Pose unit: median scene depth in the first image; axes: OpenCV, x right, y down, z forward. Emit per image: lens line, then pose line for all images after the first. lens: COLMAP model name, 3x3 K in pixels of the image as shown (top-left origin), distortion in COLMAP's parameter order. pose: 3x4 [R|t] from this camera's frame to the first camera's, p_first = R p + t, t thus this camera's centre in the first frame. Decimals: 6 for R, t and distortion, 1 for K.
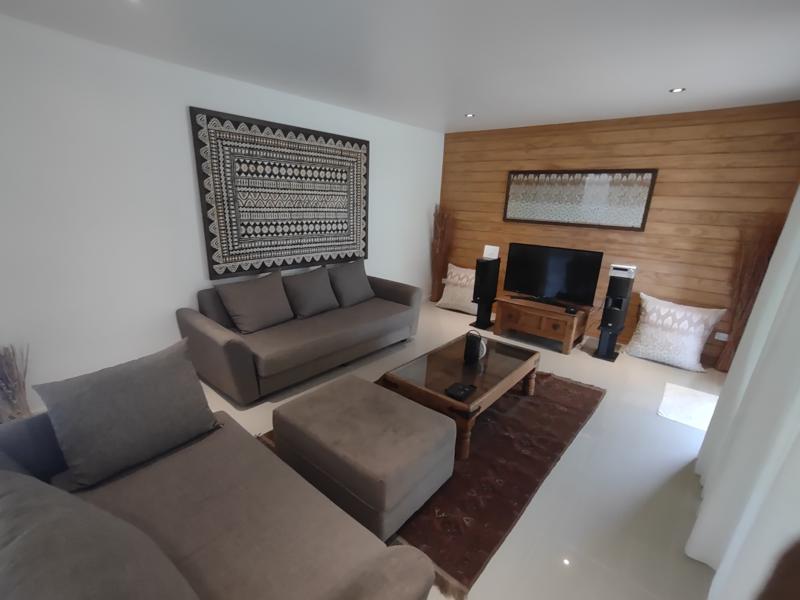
lens RADIAL K [[373.9, 0, 387.8], [0, 373.9, 310.3], [0, 0, 1]] dist [-0.002138, -0.000145]
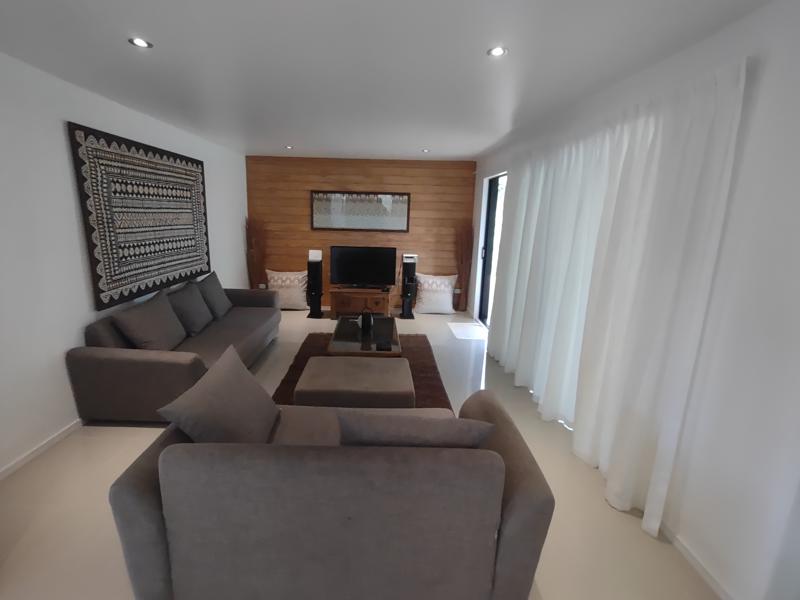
lens RADIAL K [[378.5, 0, 380.4], [0, 378.5, 284.9], [0, 0, 1]] dist [-0.001230, -0.000011]
pose [[0.753304, -0.139065, 0.642801, -0.463169], [0.192900, 0.981121, -0.013803, -0.000969], [-0.628746, 0.134395, 0.765909, -0.094021]]
